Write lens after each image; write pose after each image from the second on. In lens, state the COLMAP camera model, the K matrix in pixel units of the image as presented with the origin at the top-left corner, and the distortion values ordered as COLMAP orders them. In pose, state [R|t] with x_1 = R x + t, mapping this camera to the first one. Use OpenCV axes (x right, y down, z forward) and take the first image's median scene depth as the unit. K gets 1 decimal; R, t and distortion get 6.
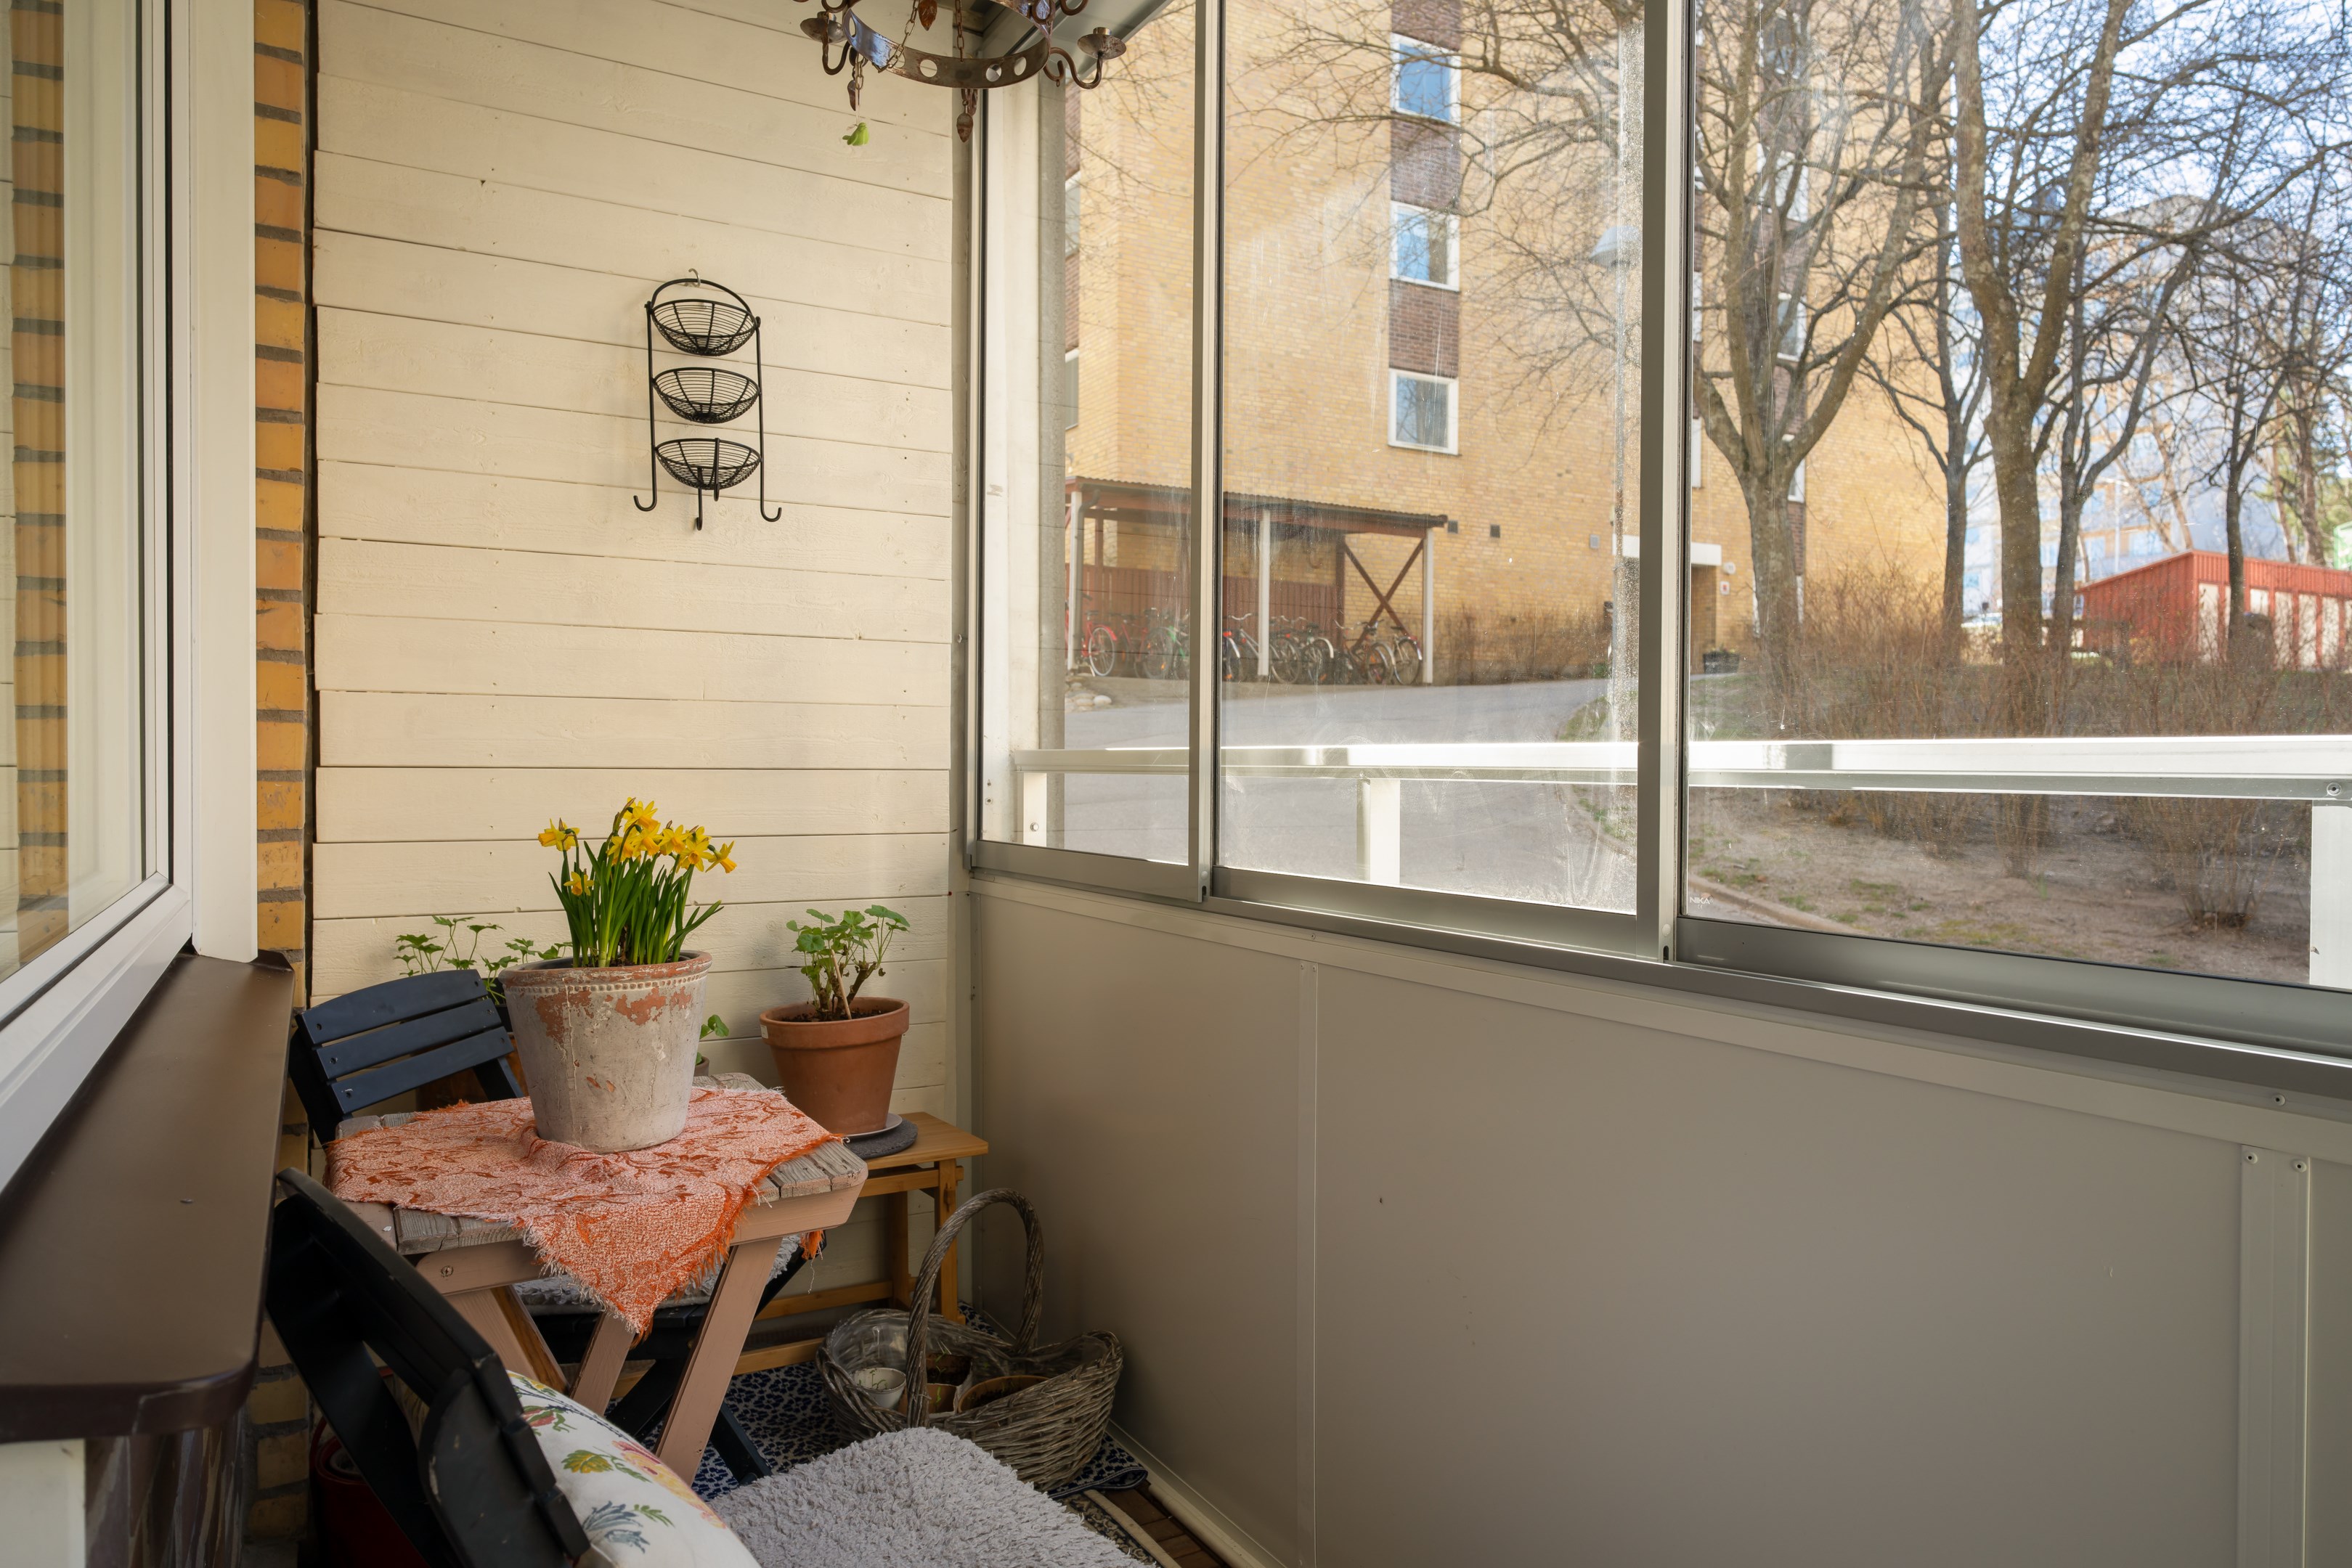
lens RADIAL K [[1541.0, 0, 1187.8], [0, 1541.0, 798.0], [0, 0, 1]] dist [0.001741, 0.000311]
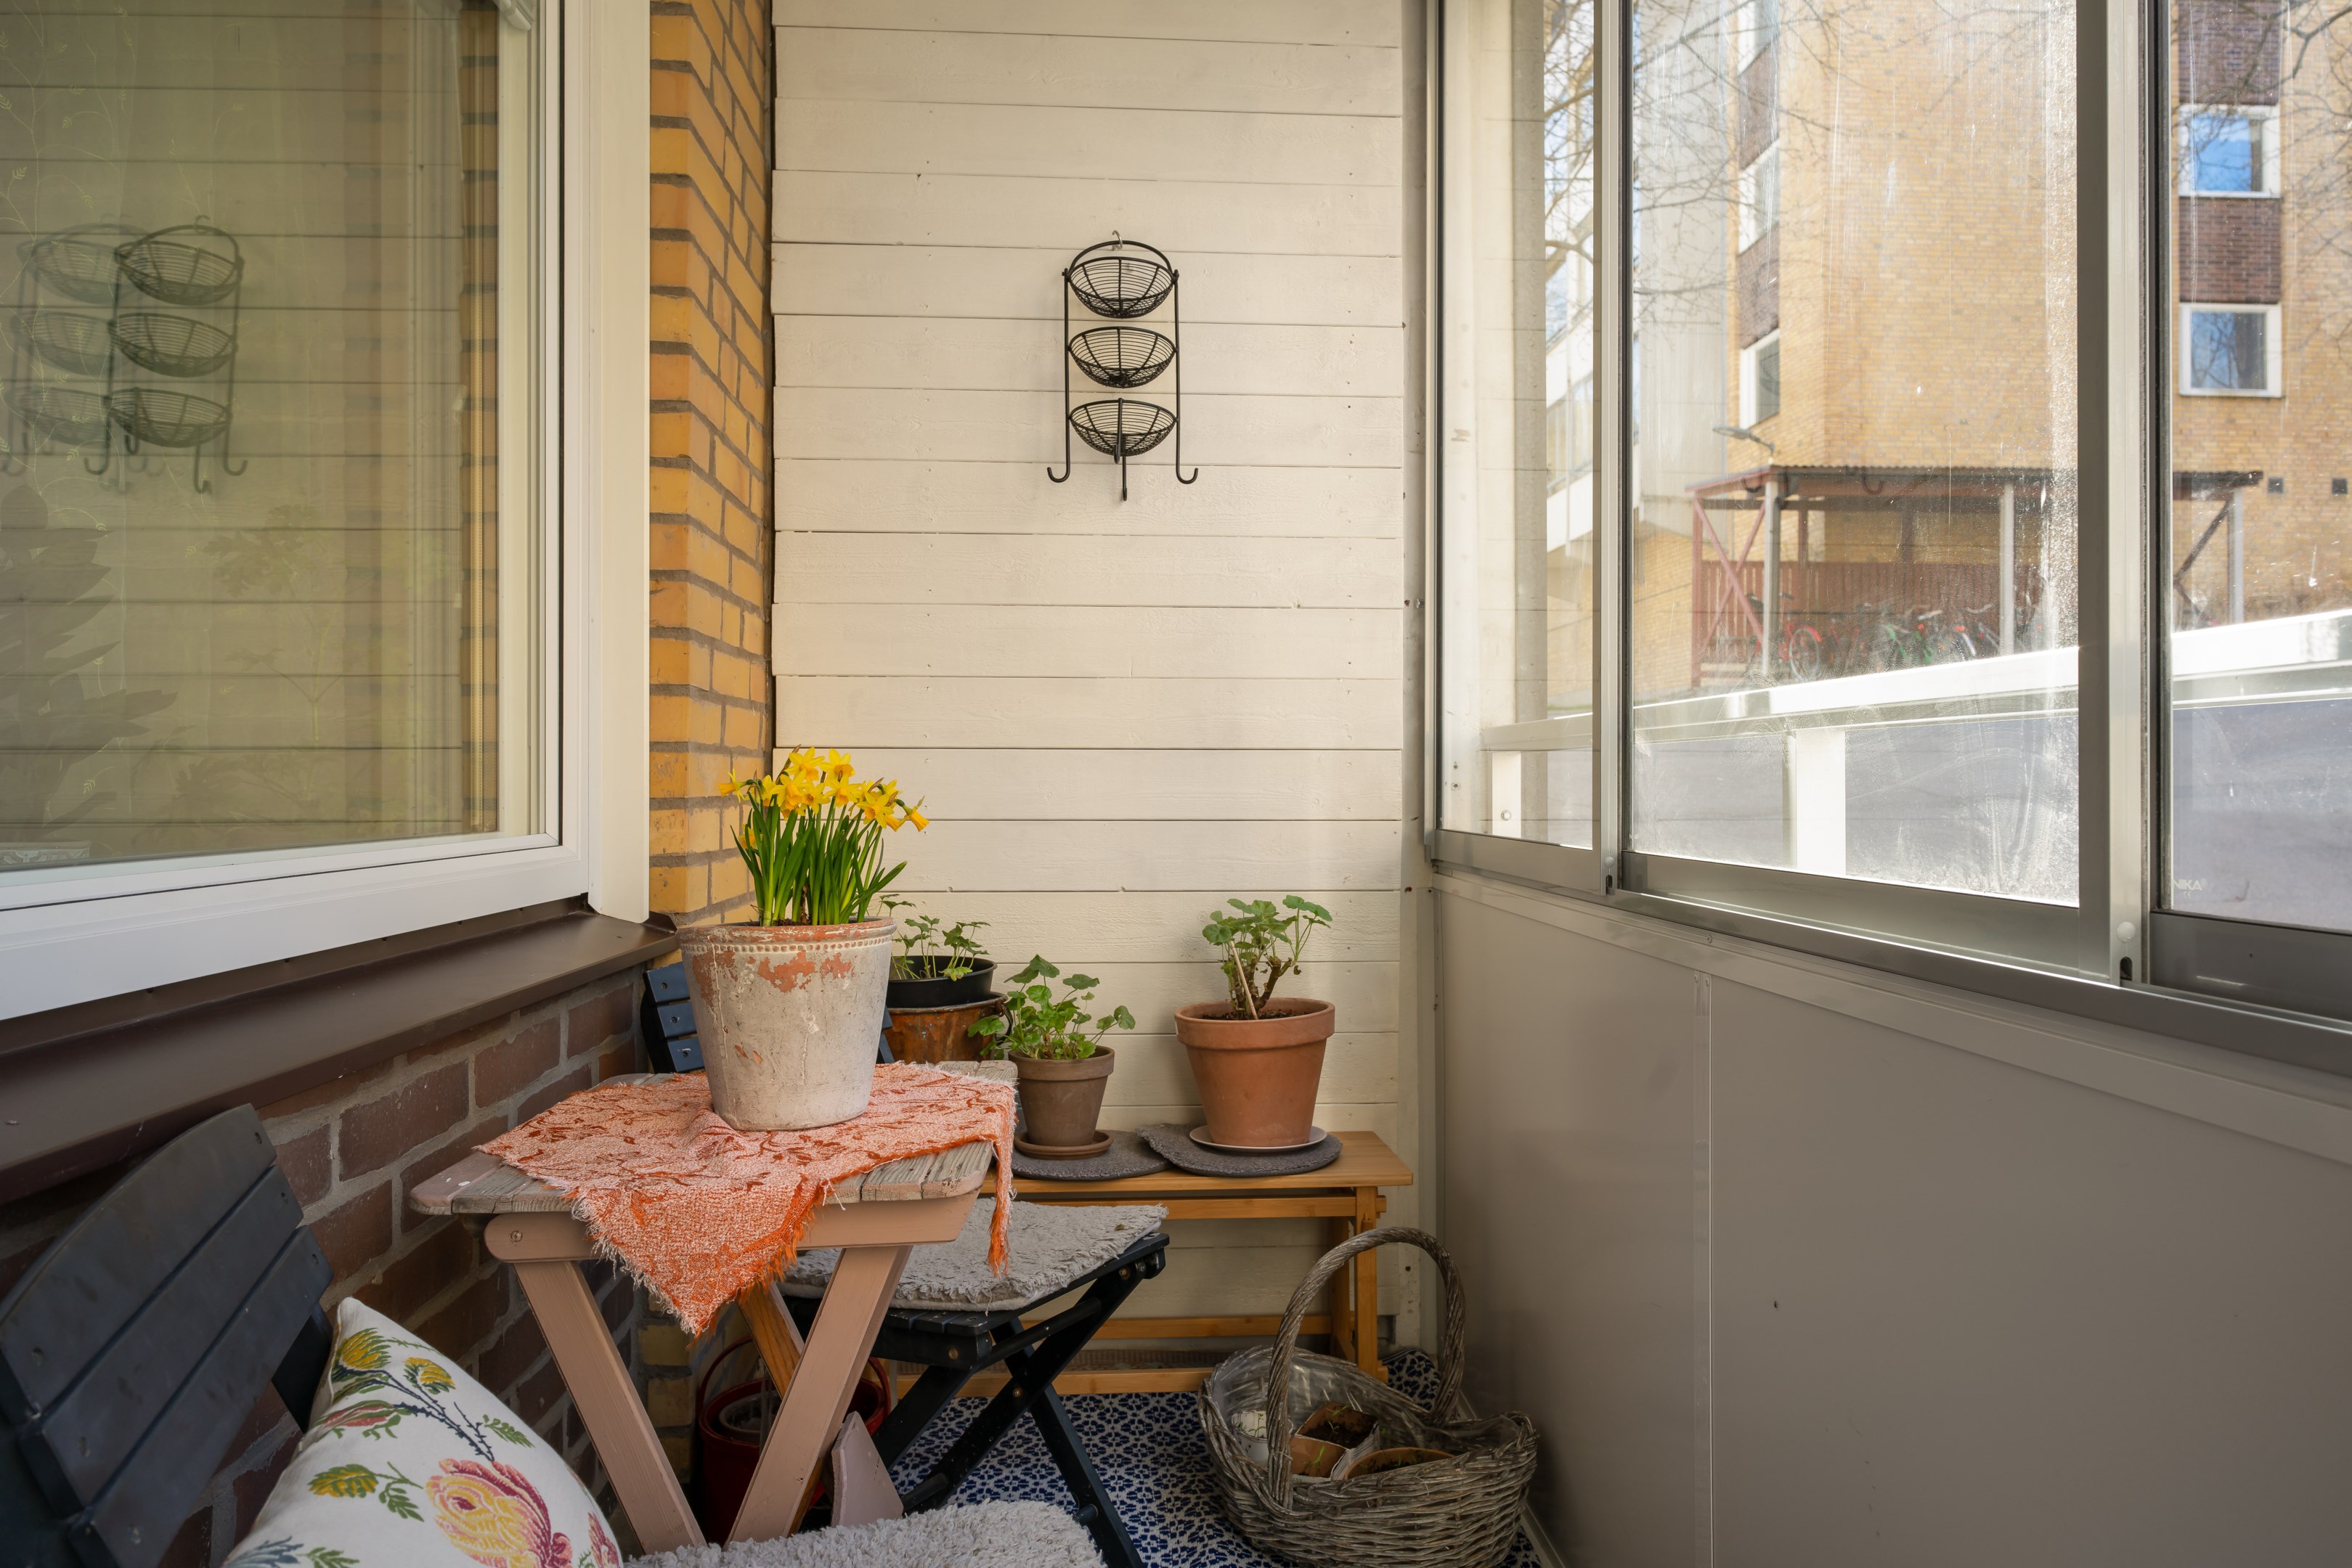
lens RADIAL K [[1541.0, 0, 1186.0], [0, 1541.0, 784.3], [0, 0, 1]] dist [0.001741, 0.000311]
pose [[0.897300, -0.005680, -0.441384, 0.122760], [-0.004239, 0.999760, -0.021483, 0.020726], [0.441400, 0.021147, 0.897061, 0.136900]]
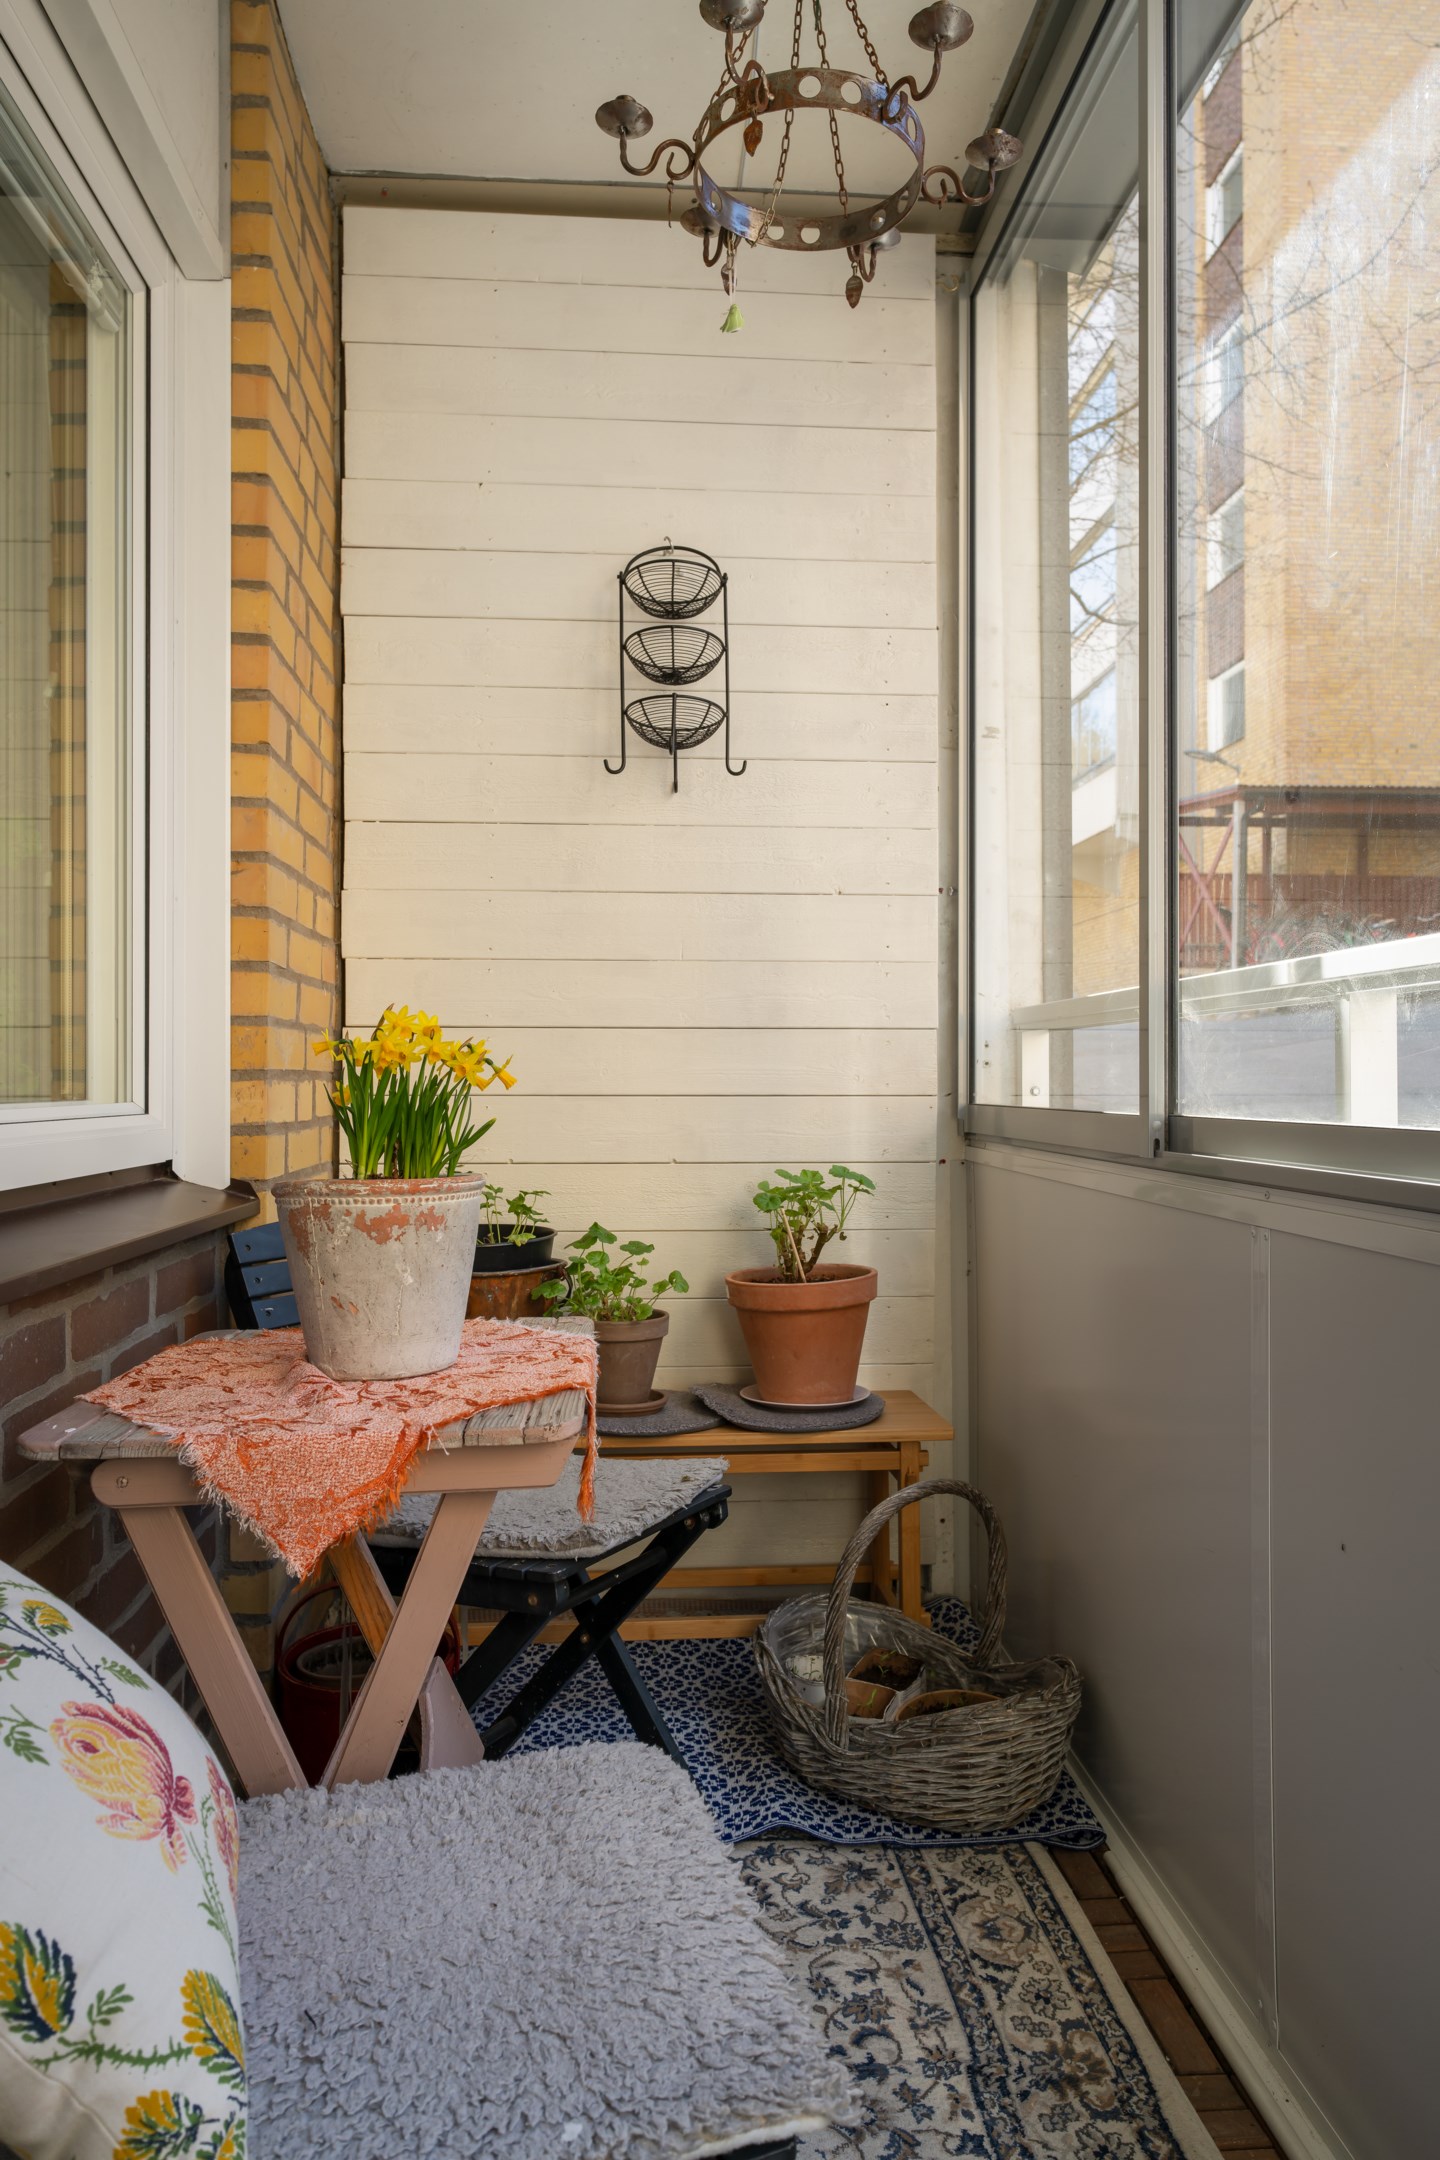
lens RADIAL K [[1415.5, 0, 702.0], [0, 1415.5, 1076.4], [0, 0, 1]] dist [0.001741, 0.000311]
pose [[0.899374, -0.008783, -0.437092, 0.091354], [-0.002694, 0.999668, -0.025630, 0.032280], [0.437172, 0.024228, 0.899051, 0.150566]]
